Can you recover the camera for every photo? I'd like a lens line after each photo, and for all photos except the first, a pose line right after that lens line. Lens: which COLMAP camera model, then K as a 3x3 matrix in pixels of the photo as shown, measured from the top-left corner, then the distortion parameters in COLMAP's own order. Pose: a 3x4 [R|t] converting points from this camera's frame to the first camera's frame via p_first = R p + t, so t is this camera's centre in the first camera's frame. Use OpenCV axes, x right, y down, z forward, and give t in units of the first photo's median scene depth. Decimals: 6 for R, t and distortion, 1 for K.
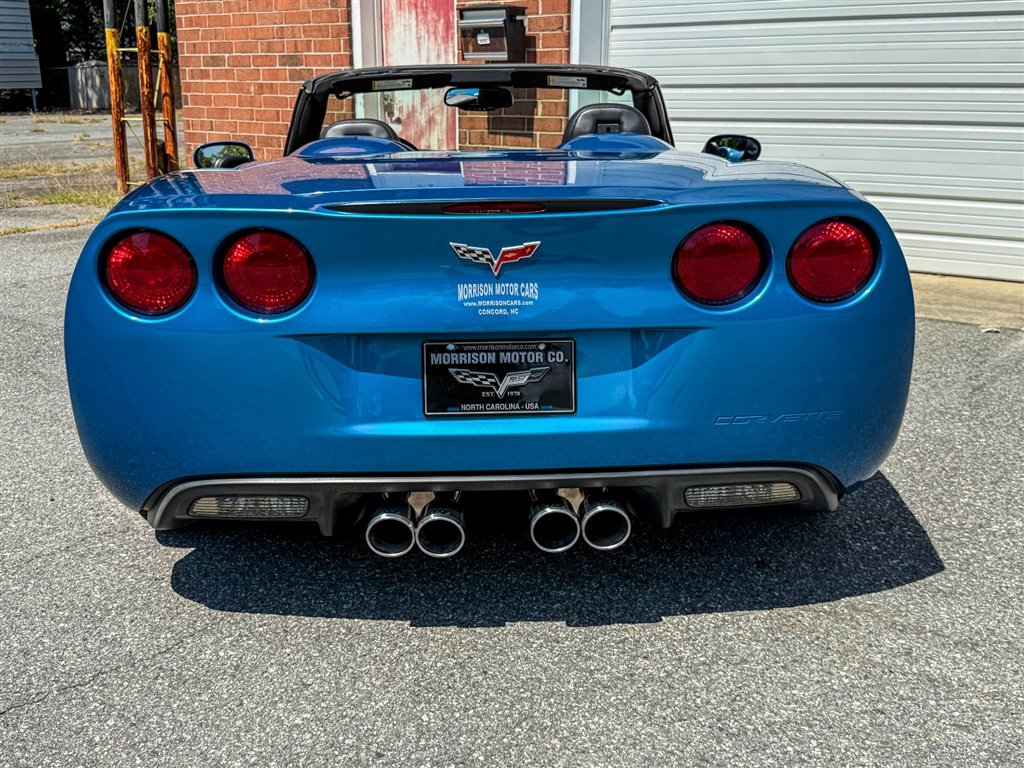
lens RADIAL K [[1125.1, 0, 507.0], [0, 1125.1, 395.9], [0, 0, 1]] dist [0.197477, -0.473645]
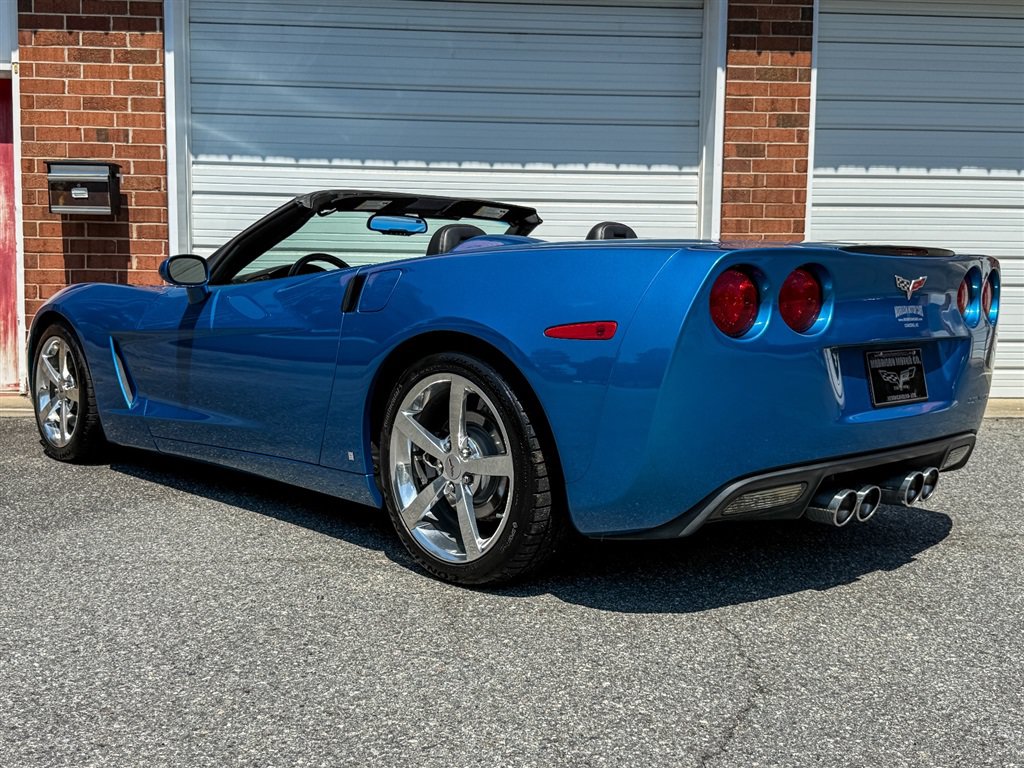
lens RADIAL K [[1089.2, 0, 507.5], [0, 1089.2, 381.7], [0, 0, 1]] dist [0.192357, -0.463738]
pose [[0.750562, -0.043471, 0.659368, -1.084621], [0.164555, 0.978695, -0.122791, 0.067552], [-0.639983, 0.200665, 0.741725, 0.257381]]
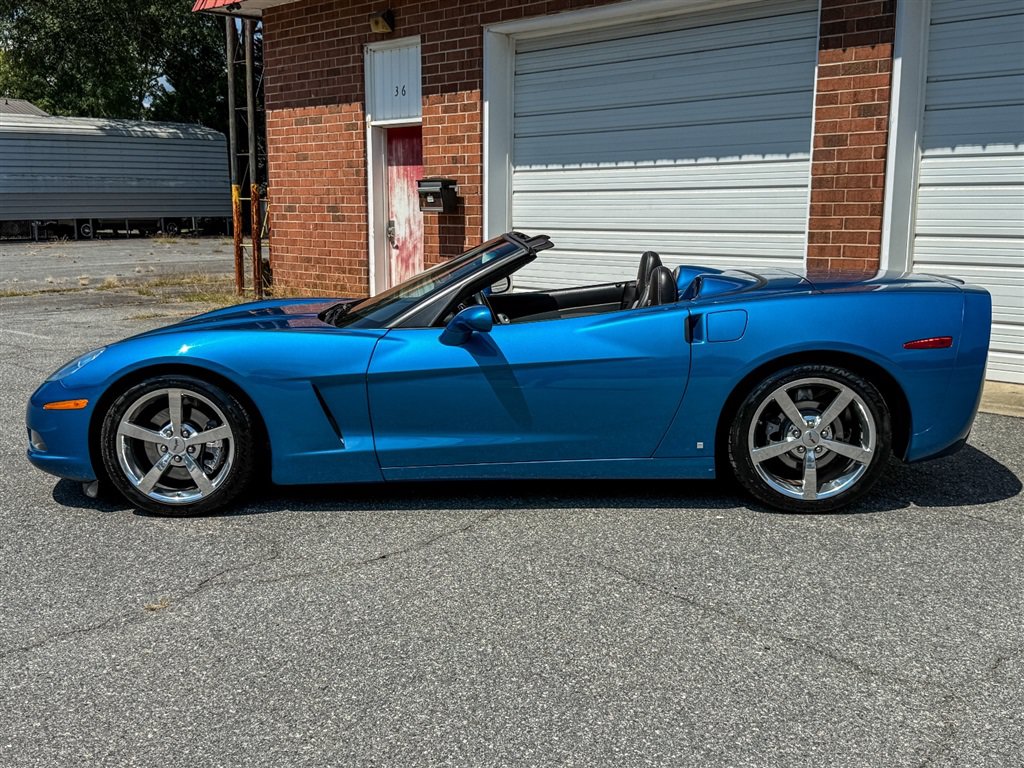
lens RADIAL K [[1089.2, 0, 507.5], [0, 1089.2, 381.7], [0, 0, 1]] dist [0.192357, -0.463738]
pose [[0.988357, 0.024829, -0.150110, 0.922994], [-0.041248, 0.993373, -0.107275, 0.294232], [0.146452, 0.112218, 0.982832, -1.334250]]
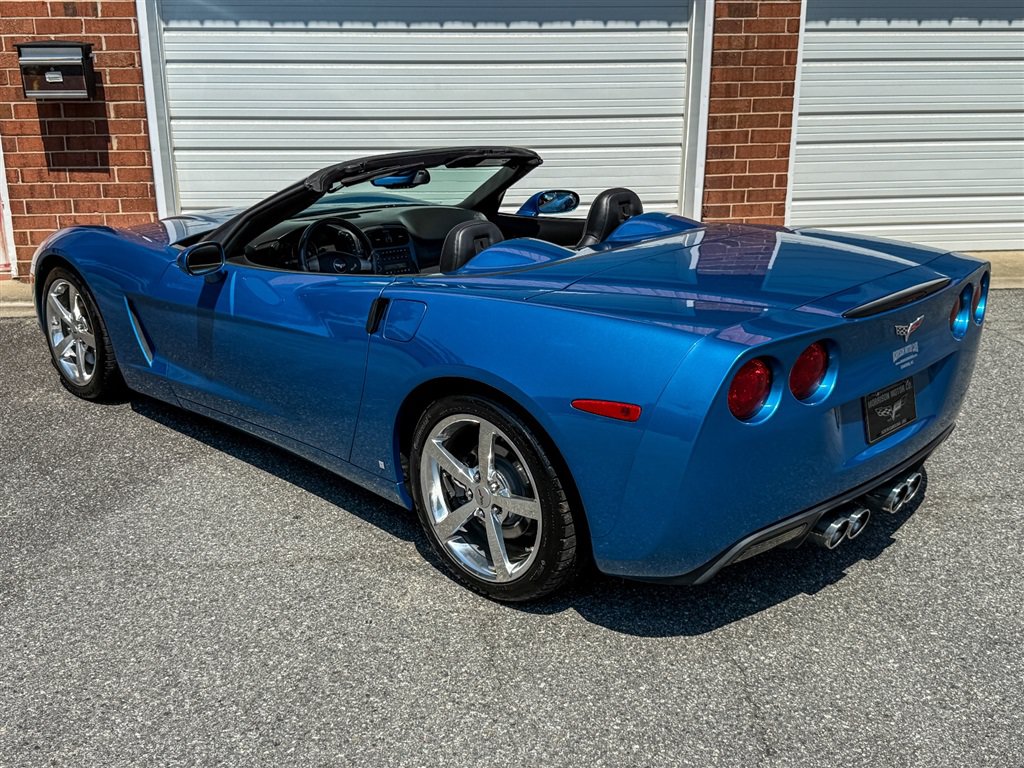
lens RADIAL K [[1089.2, 0, 507.5], [0, 1089.2, 381.7], [0, 0, 1]] dist [0.192357, -0.463738]
pose [[0.727888, -0.204473, 0.654500, -1.147426], [0.183994, 0.977742, 0.100832, -0.250922], [-0.660549, 0.047029, 0.749308, 0.198805]]
